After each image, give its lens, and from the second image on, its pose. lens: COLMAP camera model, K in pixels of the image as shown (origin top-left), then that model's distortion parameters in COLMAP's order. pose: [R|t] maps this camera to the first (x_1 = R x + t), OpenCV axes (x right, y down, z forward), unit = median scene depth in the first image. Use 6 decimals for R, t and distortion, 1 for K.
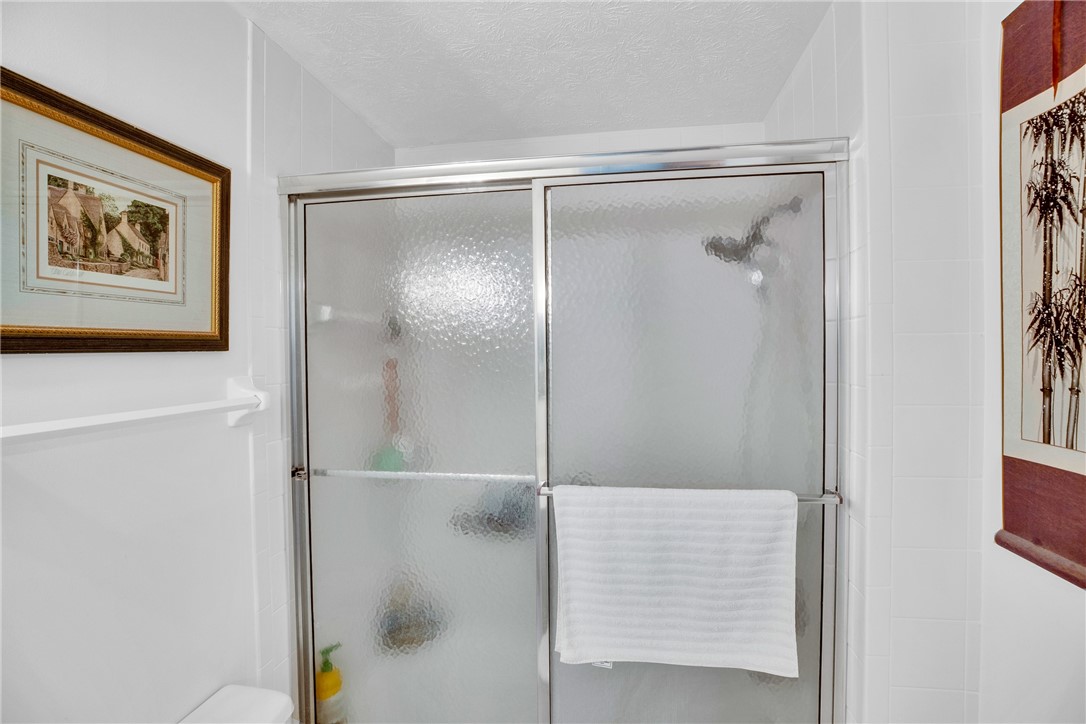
lens RADIAL K [[499.2, 0, 542.2], [0, 499.2, 362.1], [0, 0, 1]] dist [-0.044259, 0.011596]
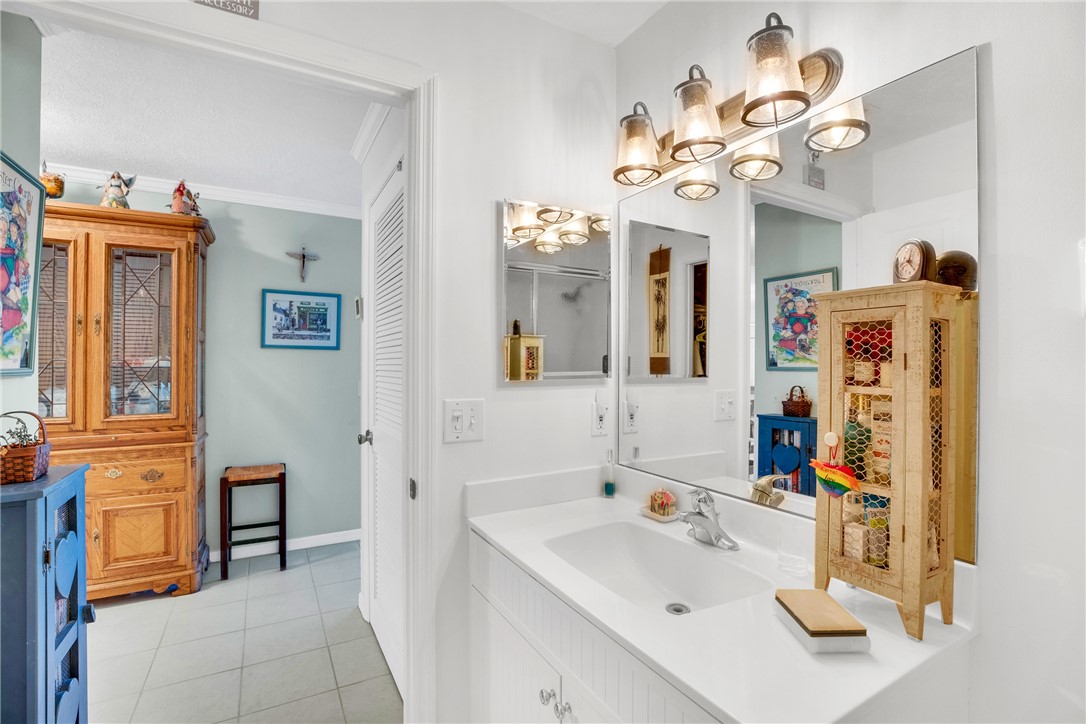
lens RADIAL K [[499.2, 0, 546.3], [0, 499.2, 360.8], [0, 0, 1]] dist [-0.044259, 0.011596]
pose [[0.791351, 0.010947, 0.611264, -2.588413], [-0.002435, 0.999888, -0.014754, 0.312353], [-0.611357, 0.010187, 0.791289, -2.018530]]
